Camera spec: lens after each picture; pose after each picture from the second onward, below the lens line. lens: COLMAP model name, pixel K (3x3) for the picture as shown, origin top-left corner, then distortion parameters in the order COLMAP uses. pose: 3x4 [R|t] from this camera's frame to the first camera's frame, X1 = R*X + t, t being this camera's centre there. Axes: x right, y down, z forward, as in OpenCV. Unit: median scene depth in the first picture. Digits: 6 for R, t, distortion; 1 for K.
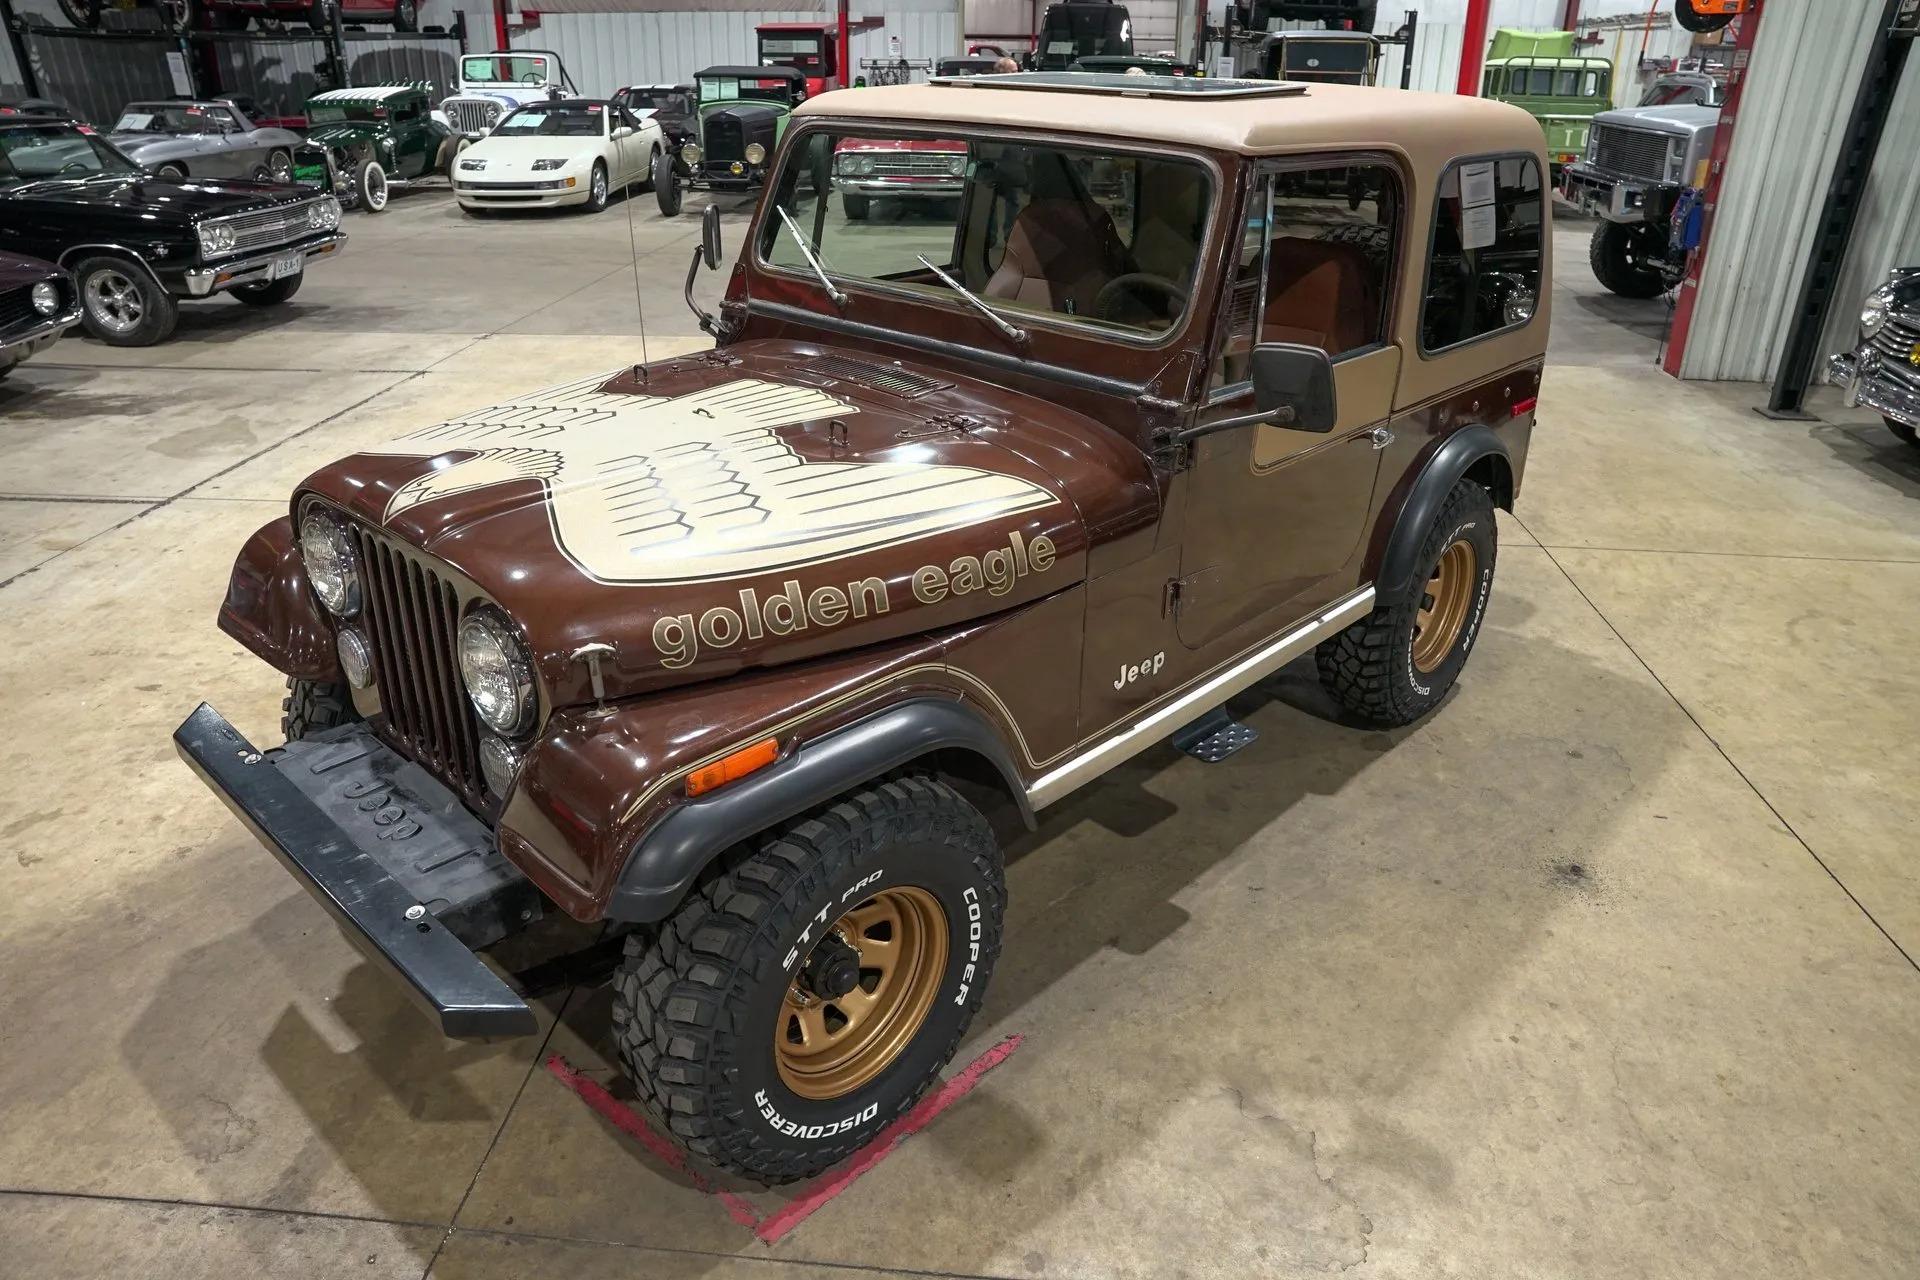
lens RADIAL K [[1316.4, 0, 966.7], [0, 1316.4, 634.9], [0, 0, 1]] dist [-0.142643, 0.113344]
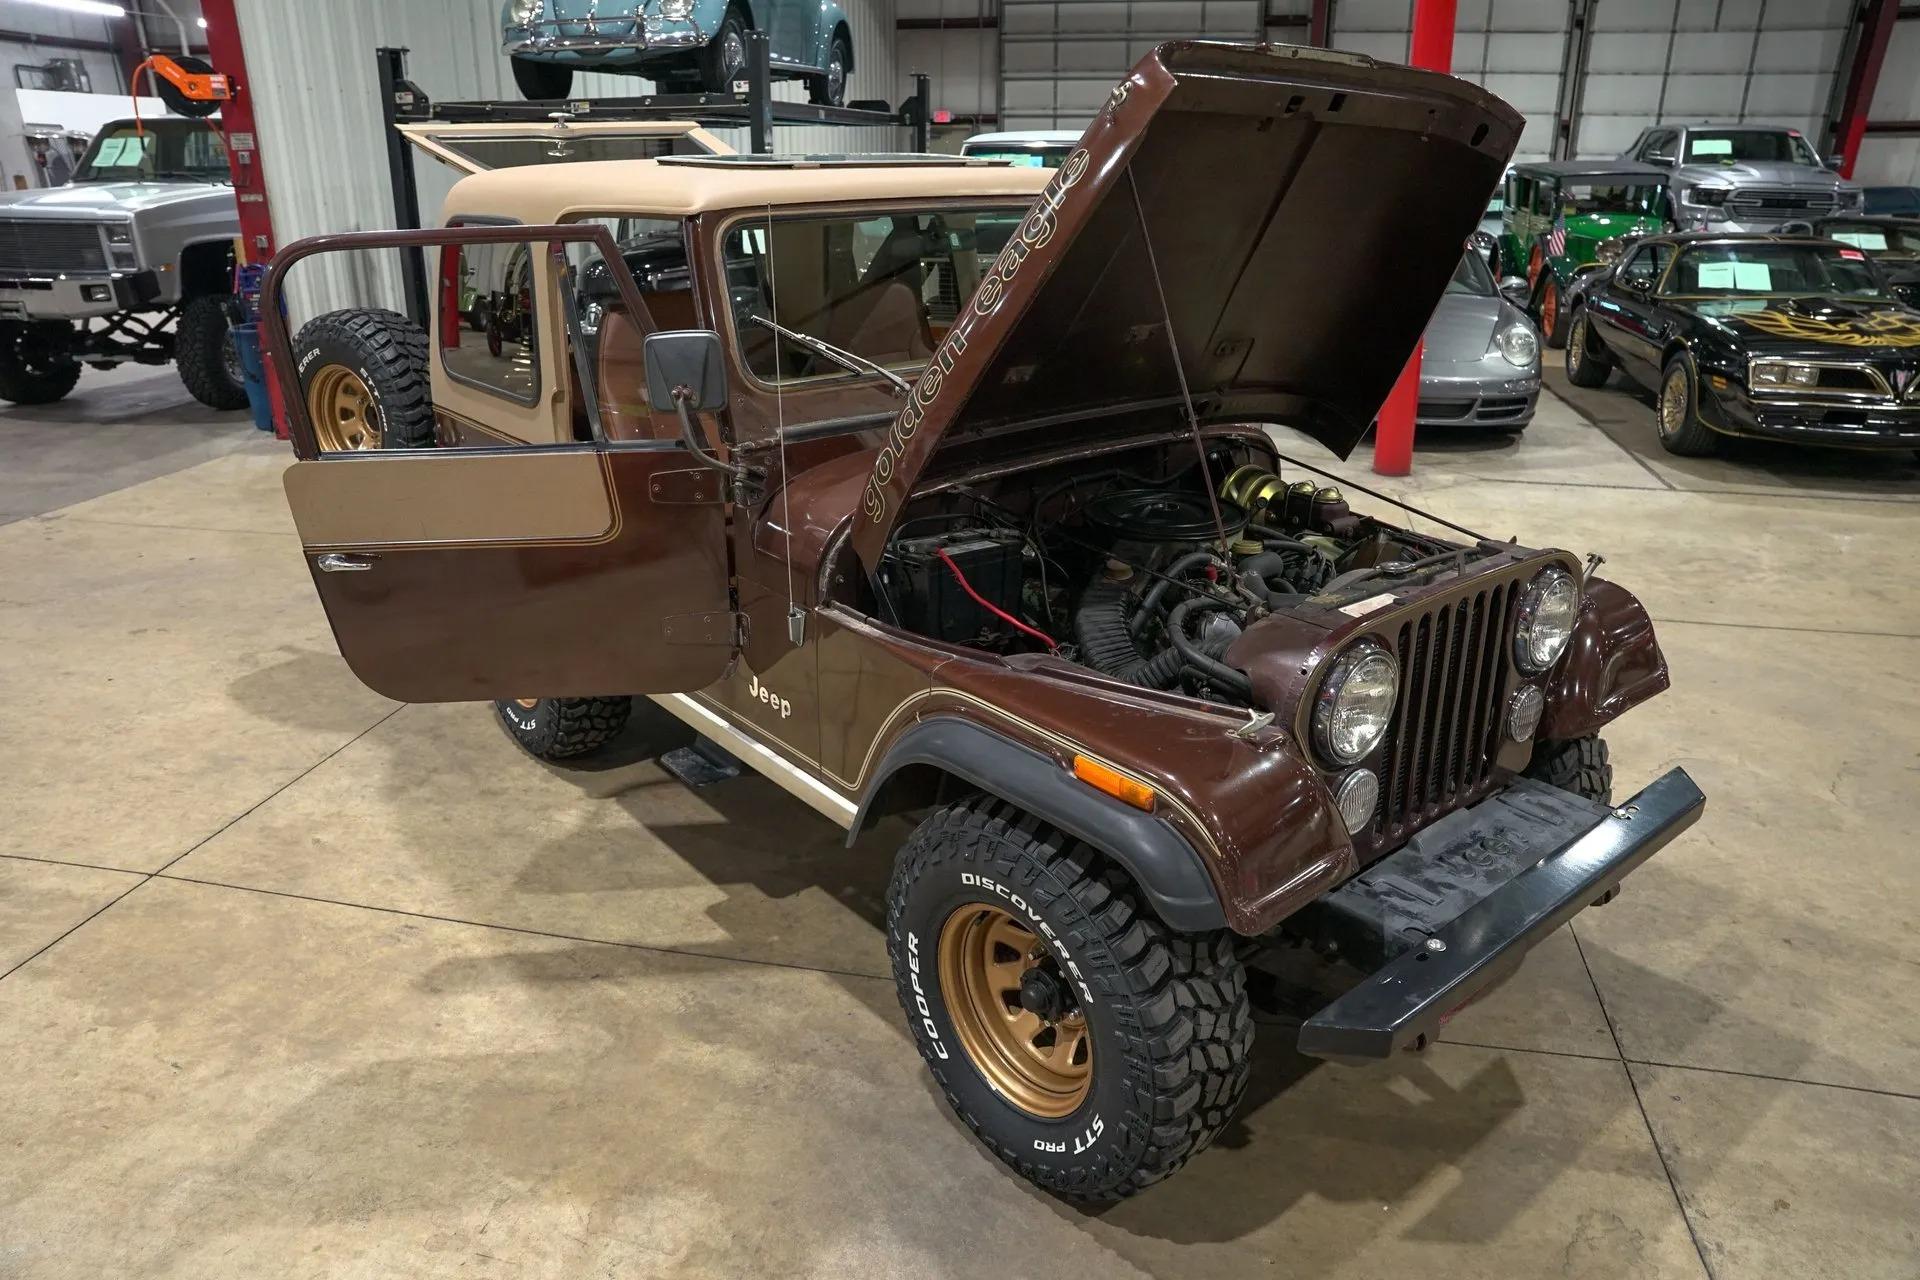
lens RADIAL K [[1316.4, 0, 966.7], [0, 1316.4, 634.9], [0, 0, 1]] dist [-0.142643, 0.113344]
pose [[0.124144, -0.361349, 0.924130, -0.978293], [0.416202, 0.864409, 0.282086, -0.334105], [-0.900758, 0.349605, 0.257705, 0.737350]]
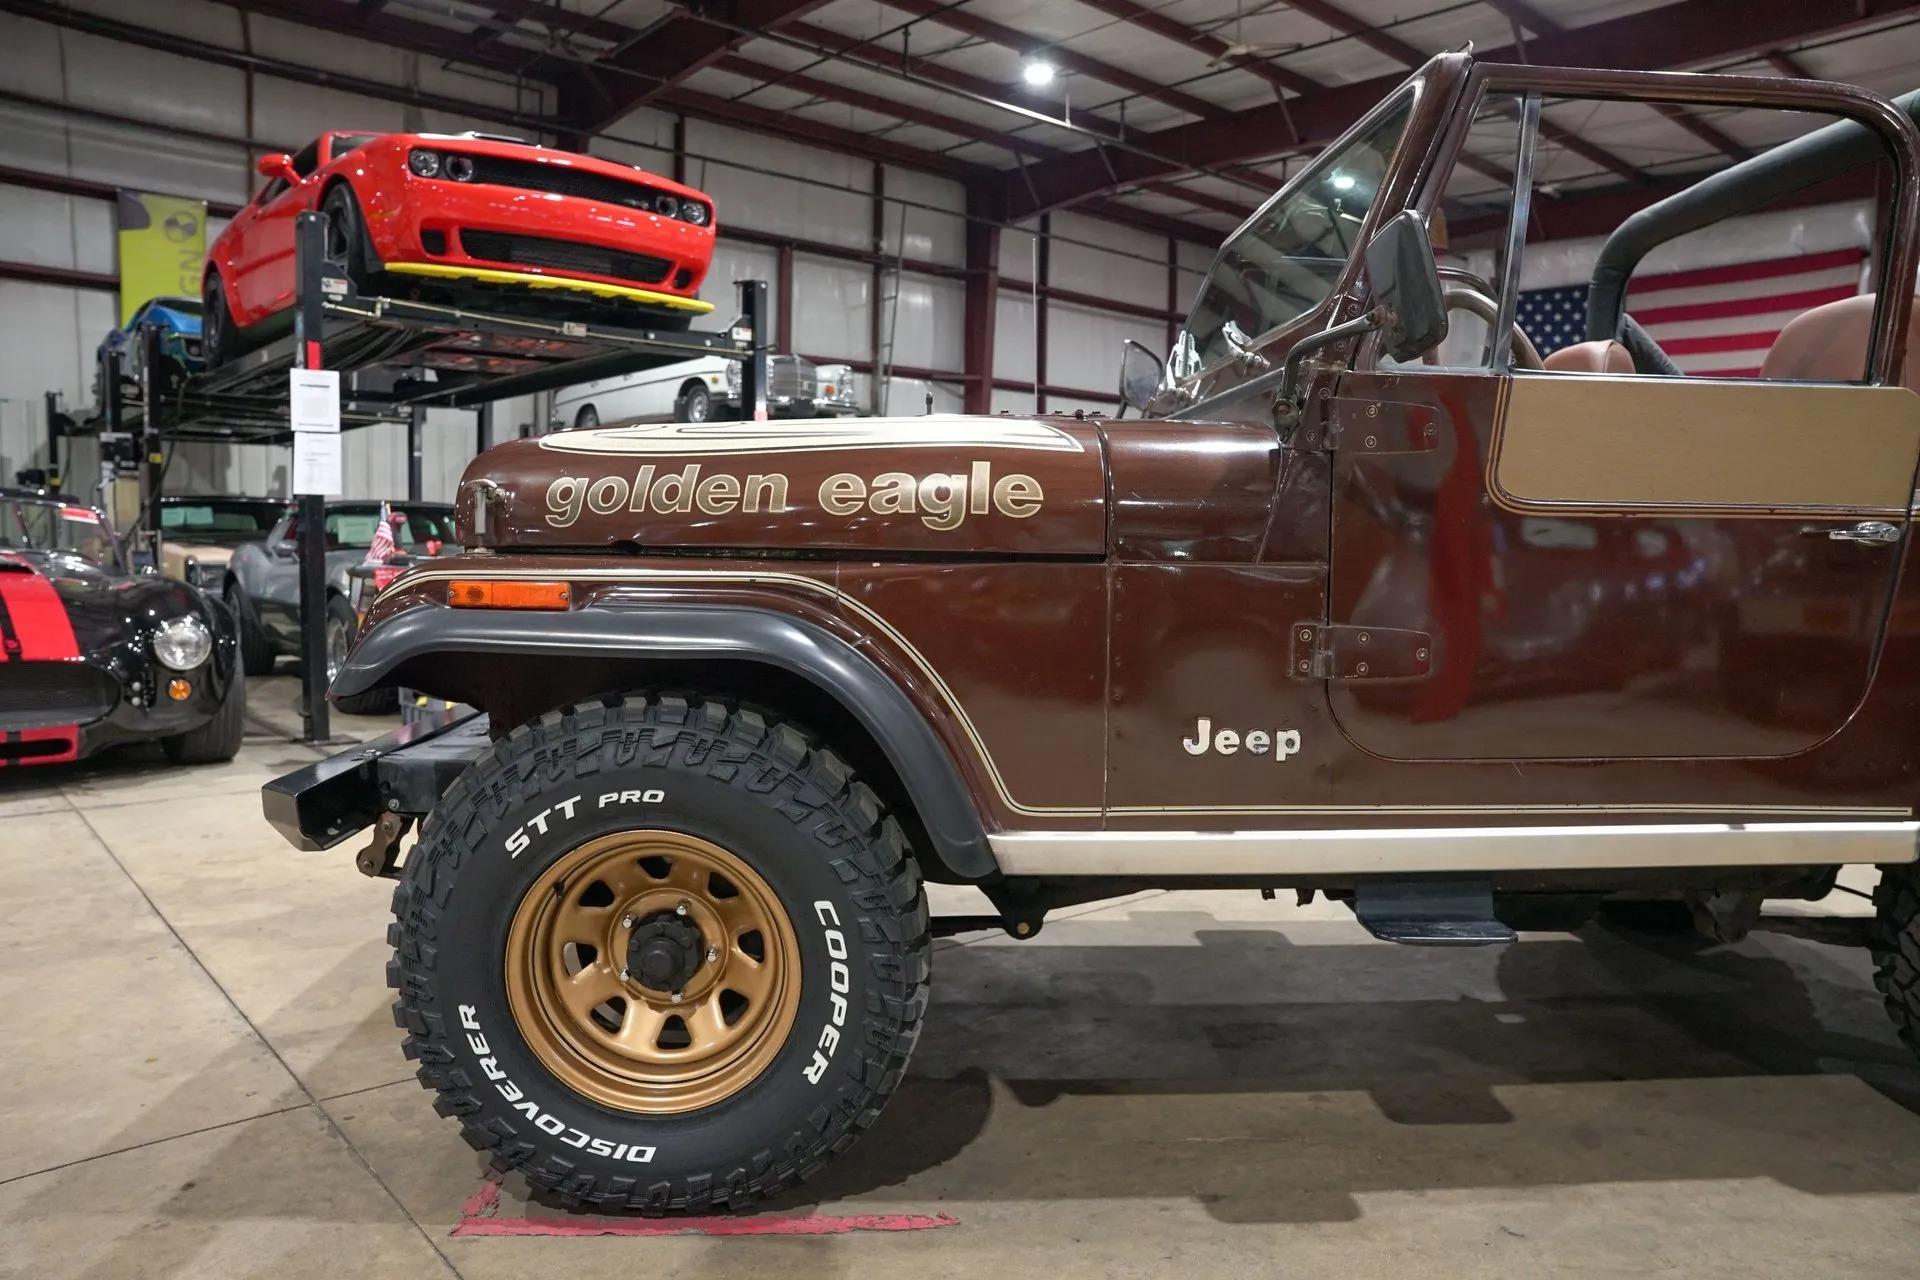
lens RADIAL K [[1313.6, 0, 965.5], [0, 1313.6, 636.3], [0, 0, 1]] dist [-0.141401, 0.110168]
pose [[0.721097, 0.046903, -0.691245, 0.403821], [-0.293068, 0.924701, -0.242981, 0.149368], [0.627798, 0.377794, 0.680544, 0.341823]]
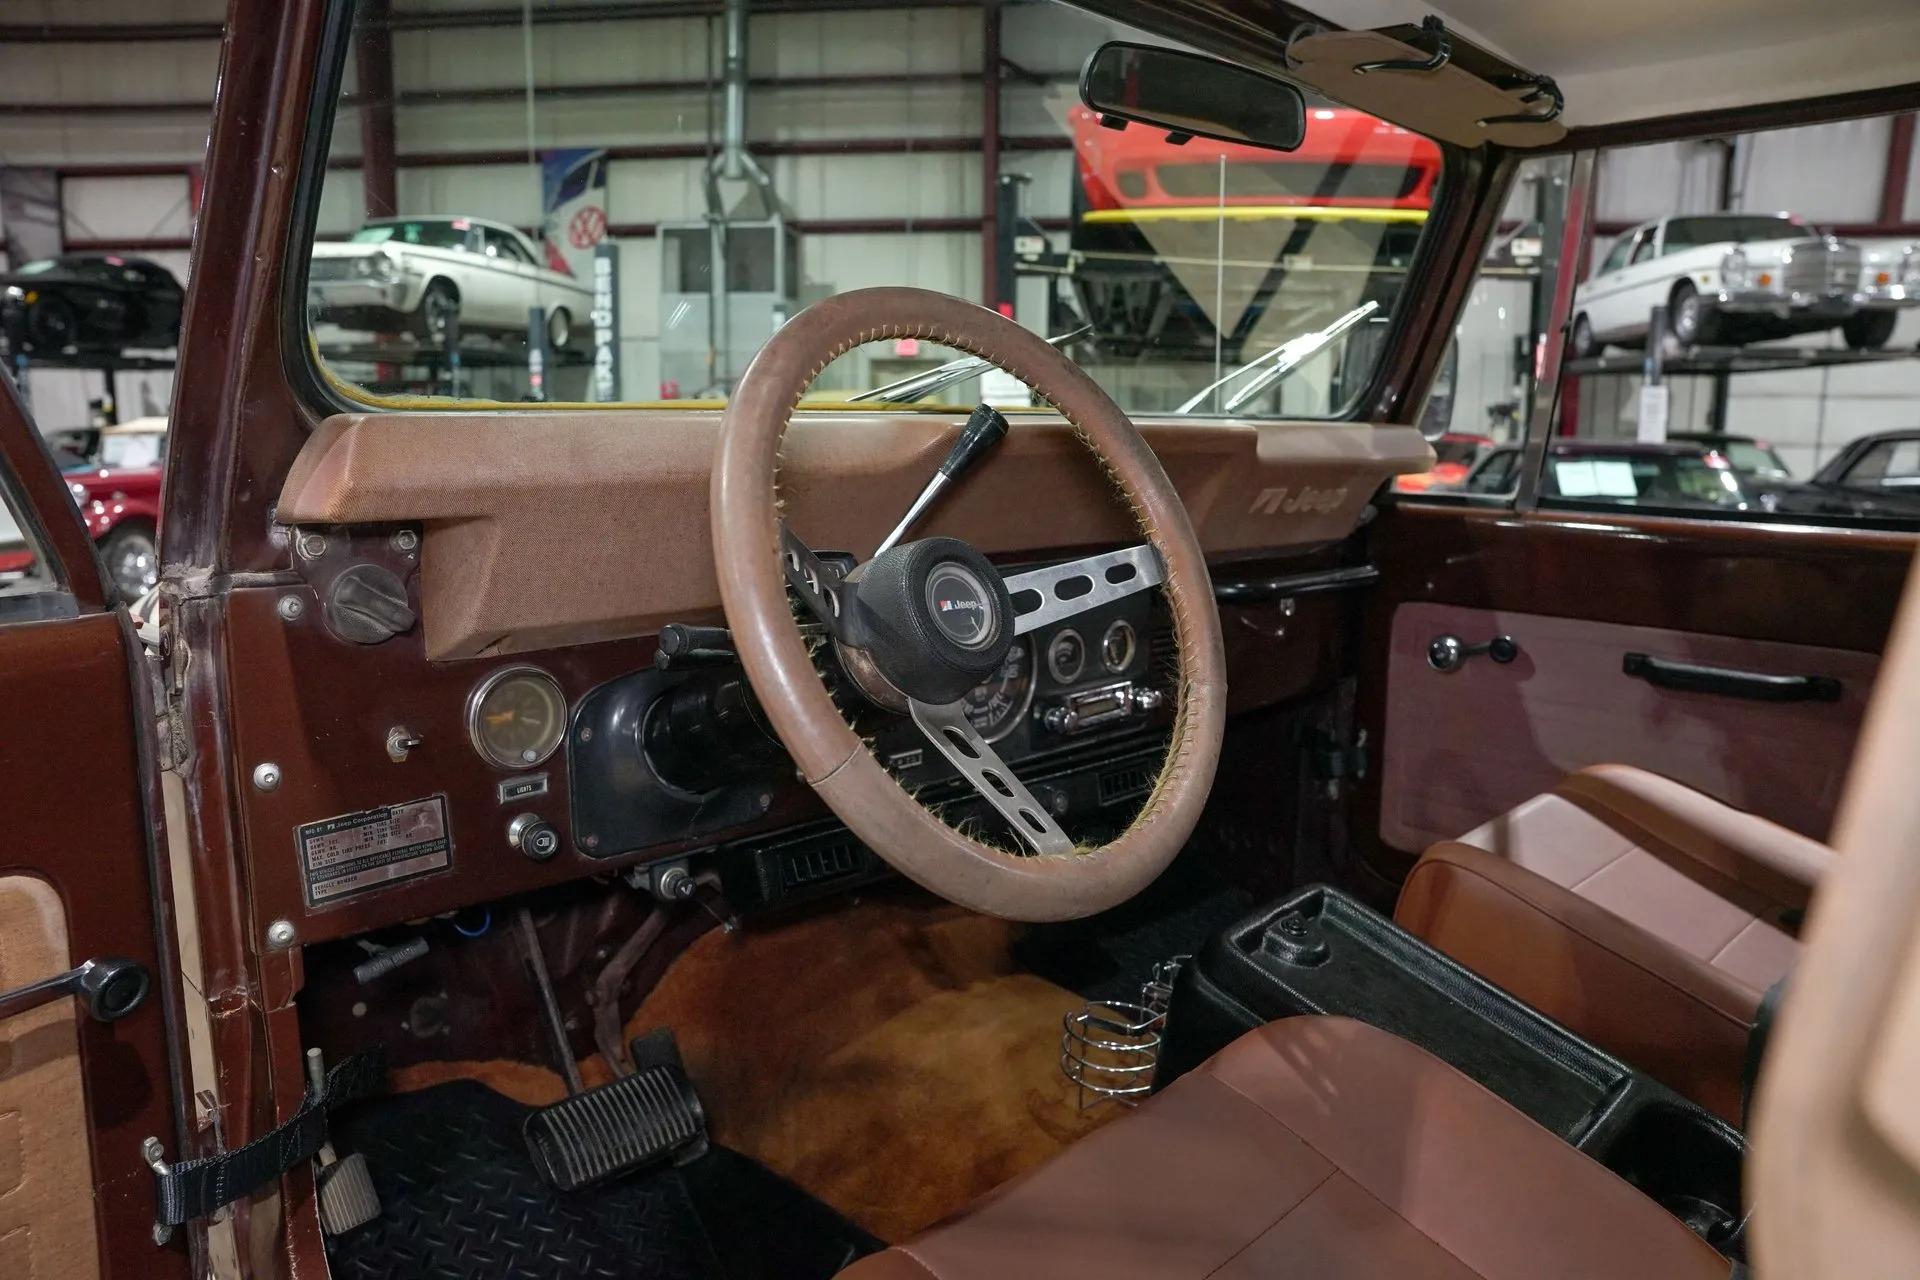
lens RADIAL K [[1316.4, 0, 966.7], [0, 1316.4, 634.9], [0, 0, 1]] dist [-0.142643, 0.113344]
pose [[-0.033872, 0.147824, -0.988433, 0.367476], [-0.423513, 0.893691, 0.148168, -0.226674], [0.905257, 0.423633, 0.032335, 0.902724]]
